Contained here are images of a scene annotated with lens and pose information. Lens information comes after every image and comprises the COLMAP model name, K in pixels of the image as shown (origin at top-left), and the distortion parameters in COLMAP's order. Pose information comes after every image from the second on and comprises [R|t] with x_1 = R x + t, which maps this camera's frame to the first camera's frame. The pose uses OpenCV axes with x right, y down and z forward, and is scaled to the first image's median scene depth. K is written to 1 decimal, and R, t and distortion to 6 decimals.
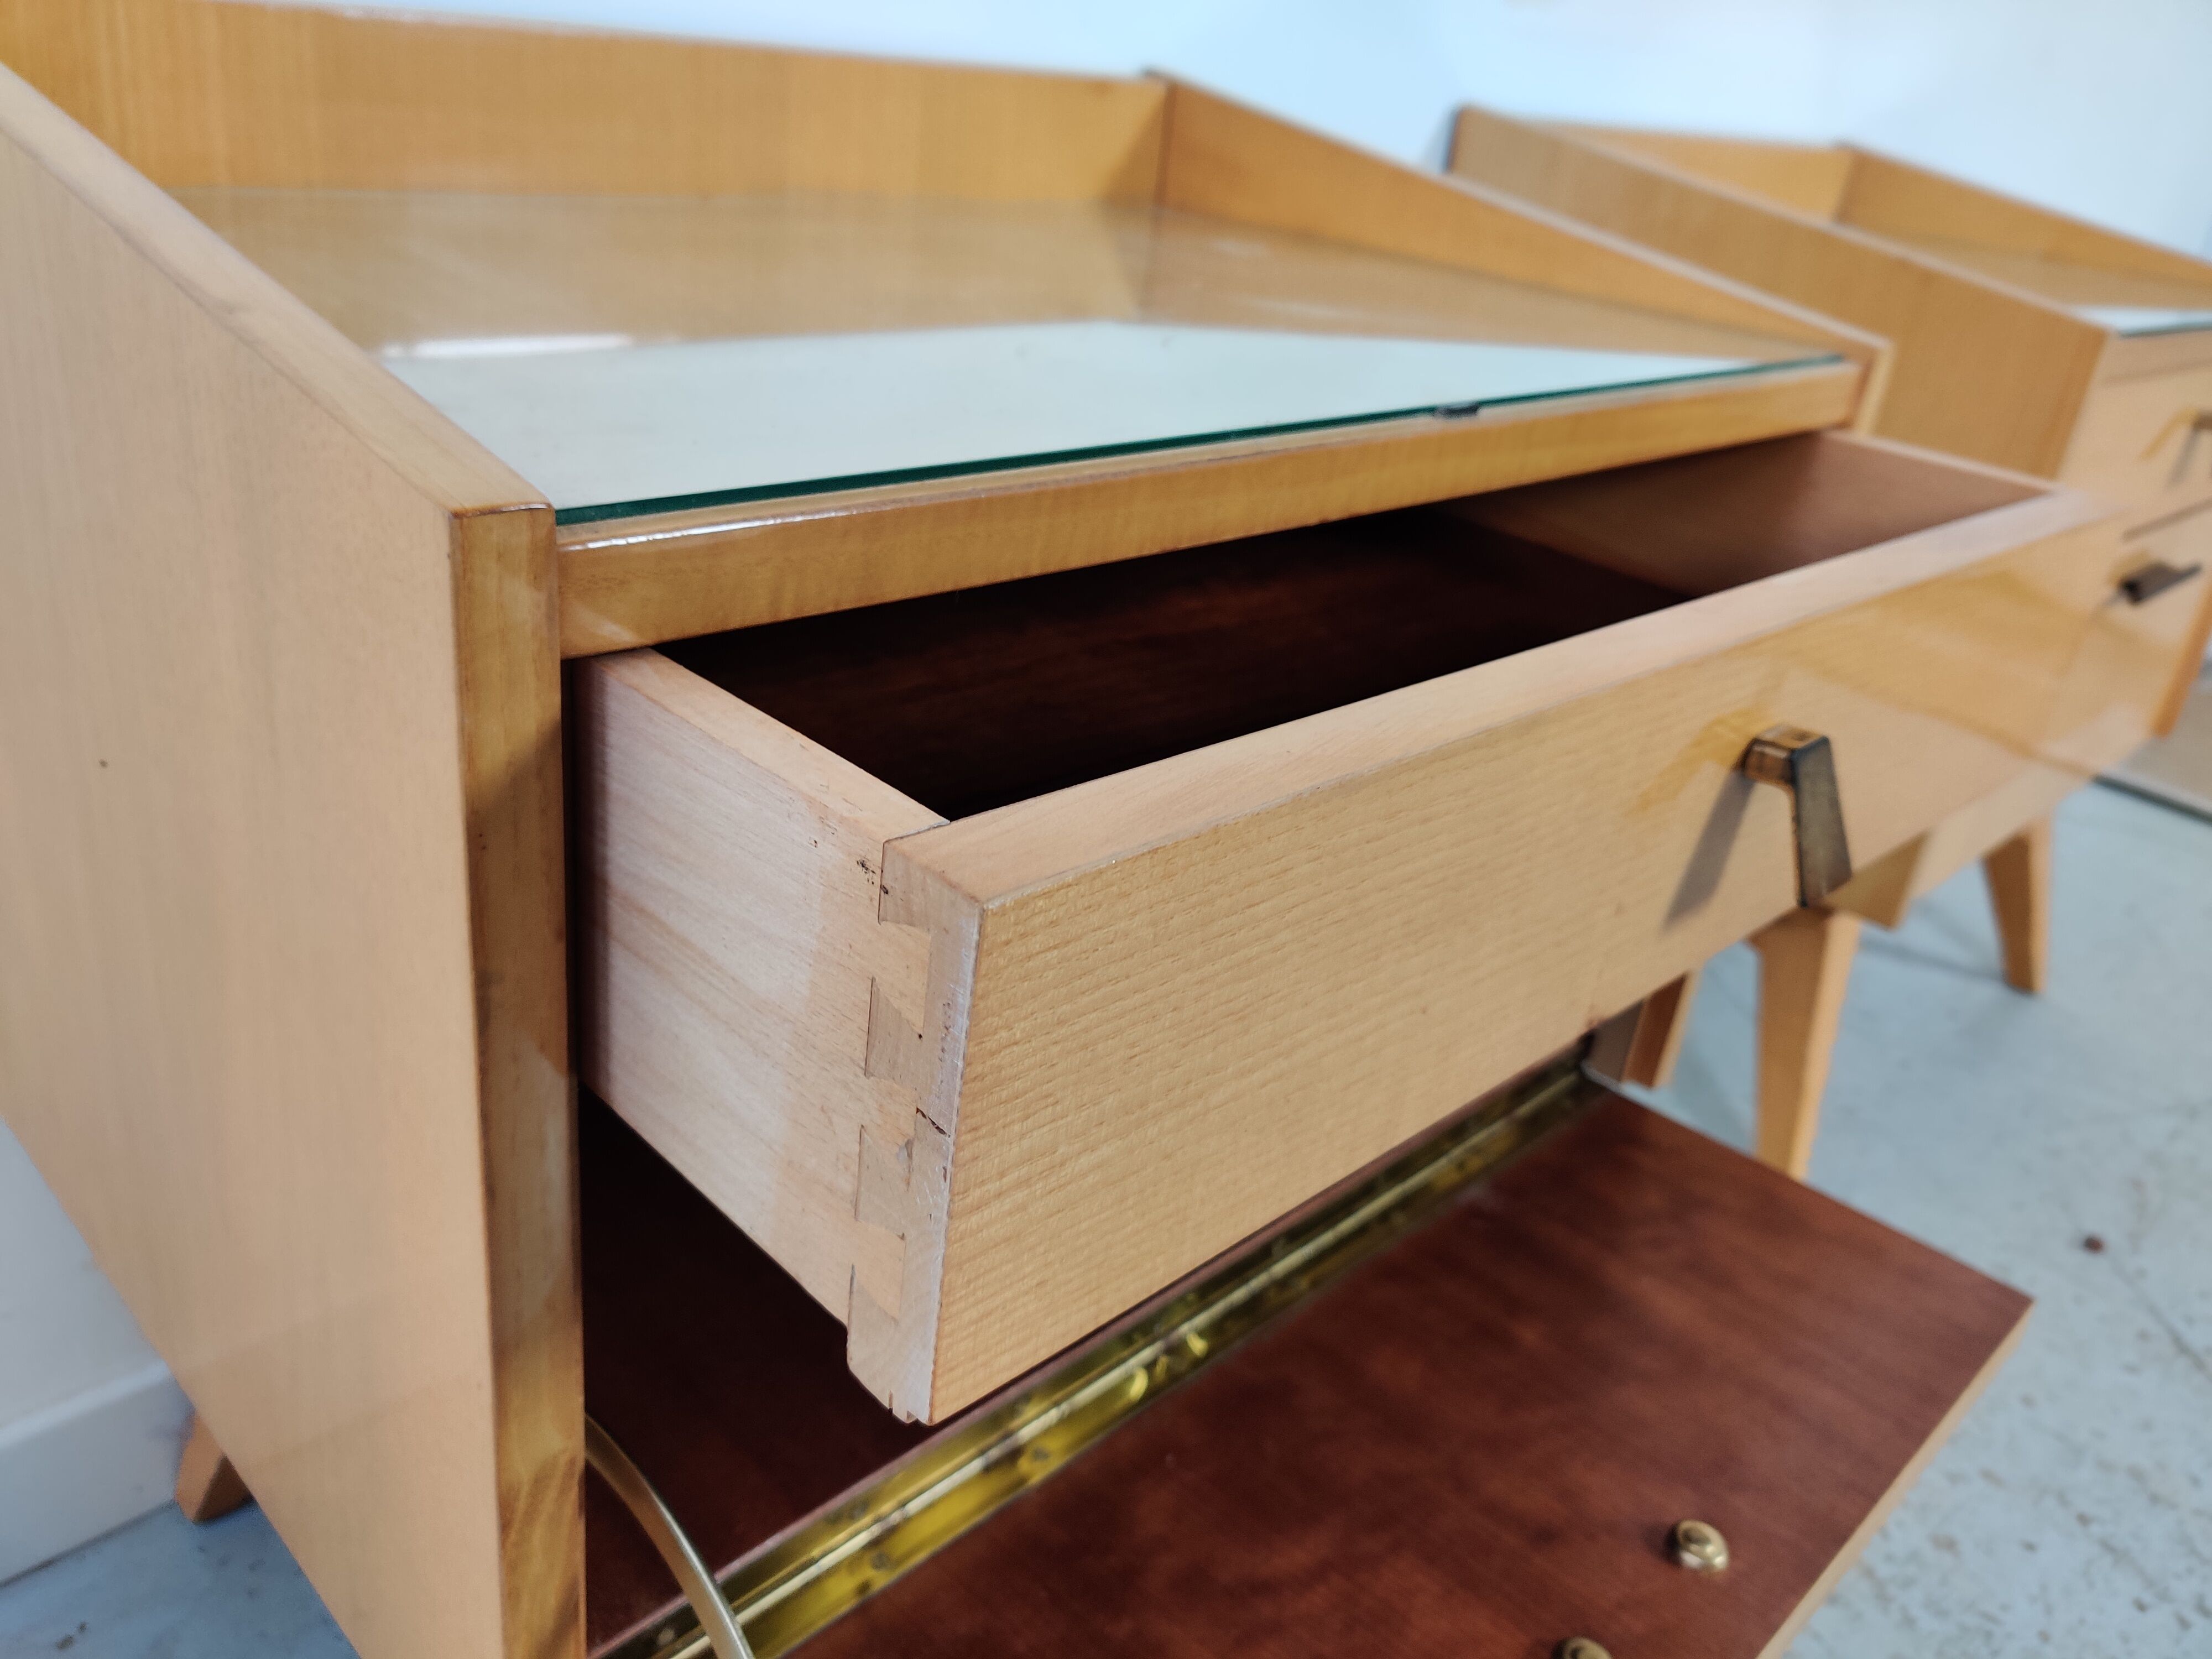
lens RADIAL K [[1727.9, 0, 1090.7], [0, 1727.9, 810.4], [0, 0, 1]] dist [-0.000730, -0.011968]
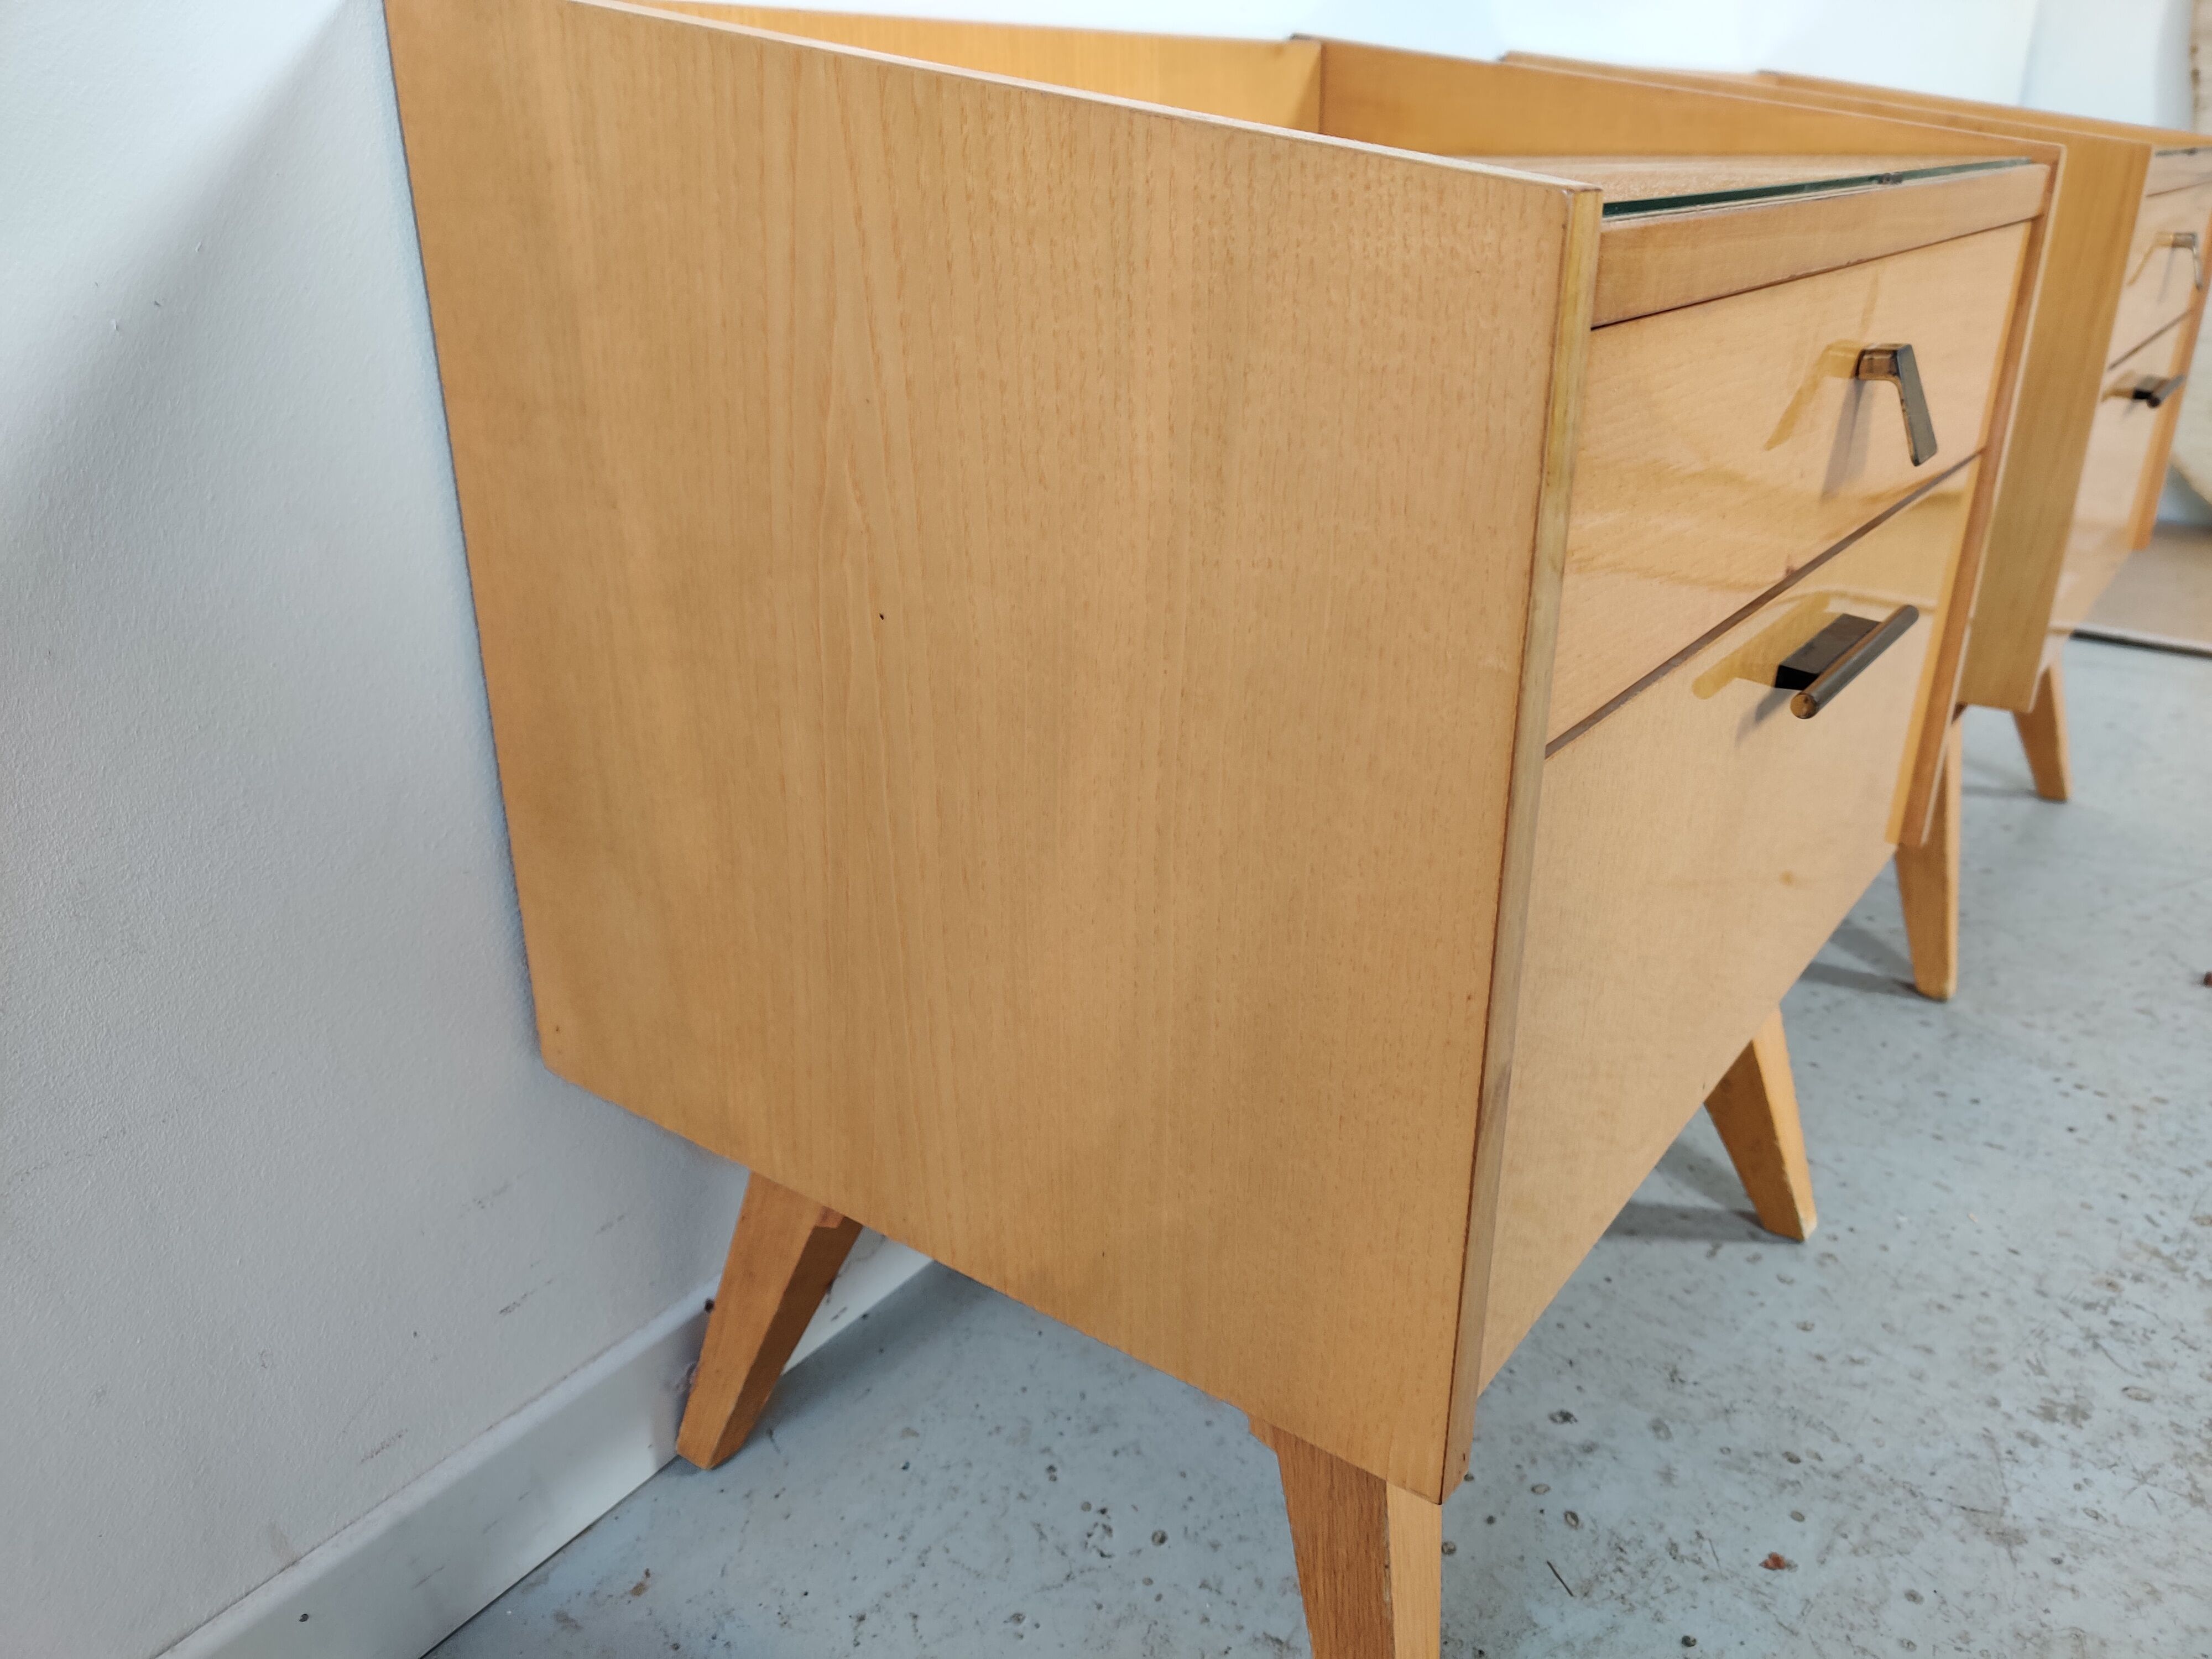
lens RADIAL K [[1675.5, 0, 1073.6], [0, 1675.5, 844.4], [0, 0, 1]] dist [0.049353, -0.051699]
pose [[0.983024, -0.166392, 0.077318, -0.284343], [0.168499, 0.985466, -0.021538, 0.084815], [-0.072611, 0.034200, 0.996774, -0.059995]]
